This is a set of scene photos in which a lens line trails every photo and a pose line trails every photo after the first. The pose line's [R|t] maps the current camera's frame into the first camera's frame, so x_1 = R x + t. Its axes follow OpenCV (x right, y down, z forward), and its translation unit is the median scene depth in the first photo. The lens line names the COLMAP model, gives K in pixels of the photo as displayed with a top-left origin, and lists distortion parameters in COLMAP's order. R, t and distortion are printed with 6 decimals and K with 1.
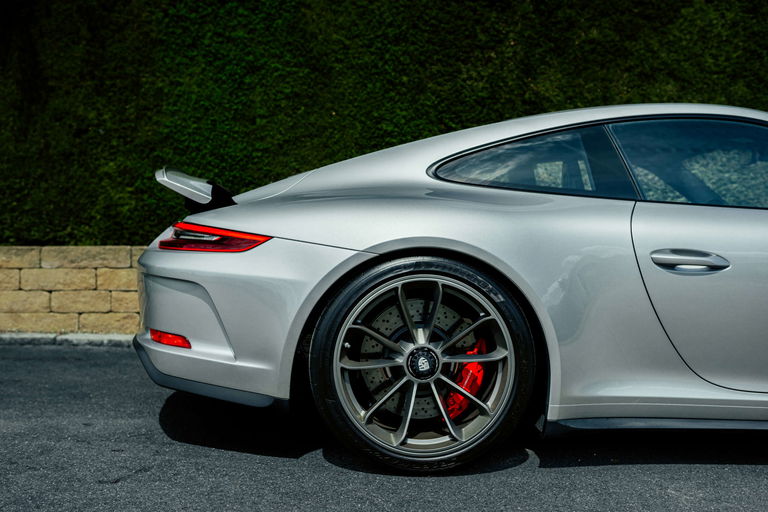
lens RADIAL K [[741.0, 0, 380.3], [0, 741.0, 263.2], [0, 0, 1]] dist [-0.017016, 0.000000]
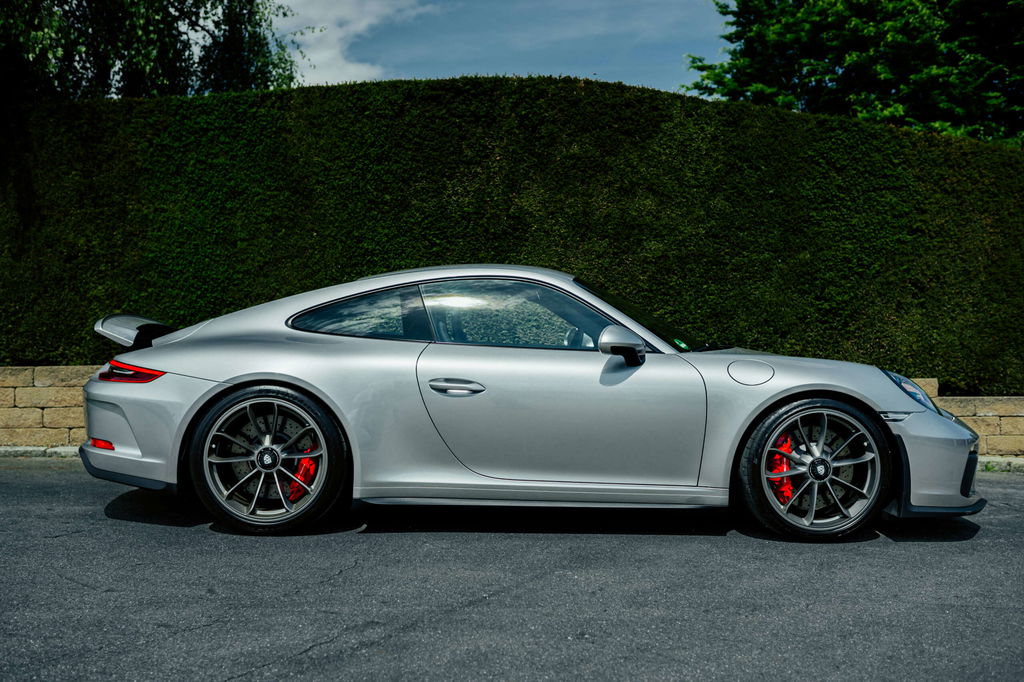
lens RADIAL K [[983.9, 0, 499.3], [0, 983.9, 364.8], [0, 0, 1]] dist [-0.018677, 0.000000]
pose [[0.999577, -0.008536, -0.027789, 0.244427], [0.008583, 0.999962, 0.001587, -0.020434], [0.027774, -0.001825, 0.999613, -0.386995]]
